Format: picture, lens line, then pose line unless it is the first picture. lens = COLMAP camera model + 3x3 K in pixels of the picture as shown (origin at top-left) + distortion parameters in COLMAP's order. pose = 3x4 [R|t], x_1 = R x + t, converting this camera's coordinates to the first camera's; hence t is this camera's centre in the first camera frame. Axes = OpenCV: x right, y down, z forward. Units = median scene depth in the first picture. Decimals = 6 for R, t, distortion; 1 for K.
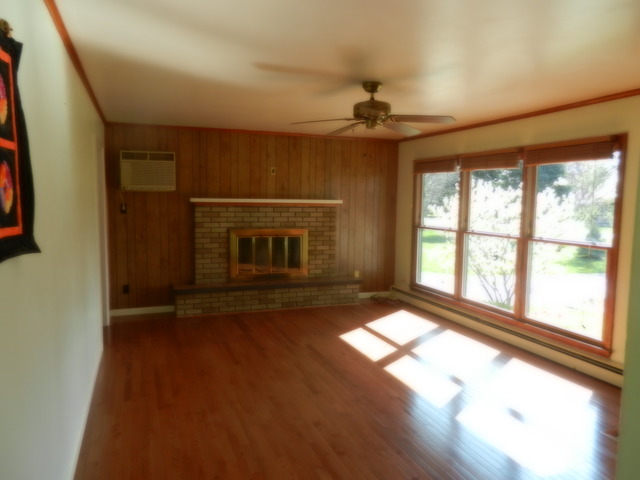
lens RADIAL K [[483.6, 0, 320.0], [0, 483.6, 240.0], [0, 0, 1]] dist [0.008244, 0.007432]
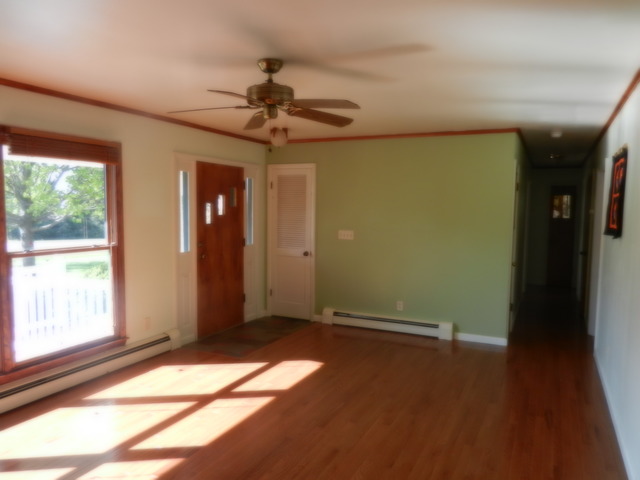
lens RADIAL K [[483.6, 0, 320.0], [0, 483.6, 240.0], [0, 0, 1]] dist [0.008244, 0.007432]
pose [[-0.691614, -0.058704, 0.719878, -0.475020], [0.058686, 0.988829, 0.137018, -0.112411], [-0.719880, 0.137010, -0.680442, 1.345330]]
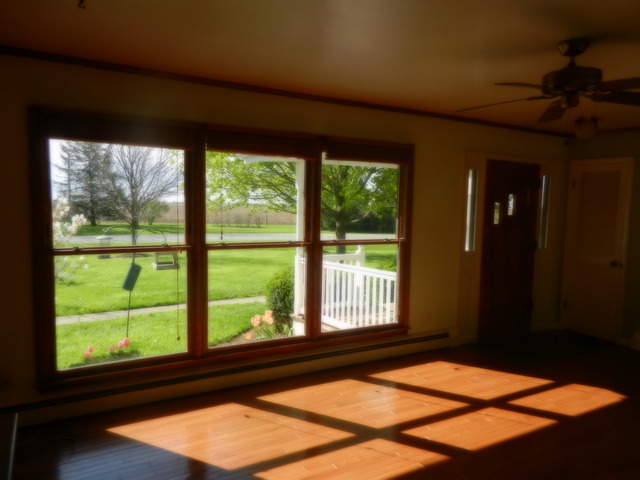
lens RADIAL K [[478.5, 0, 320.0], [0, 478.5, 240.0], [0, 0, 1]] dist [0.007199, 0.001164]
pose [[-0.161770, -0.087846, 0.982911, -0.476519], [0.068546, 0.992624, 0.099996, -0.109894], [-0.984445, 0.083551, -0.154555, 1.322597]]
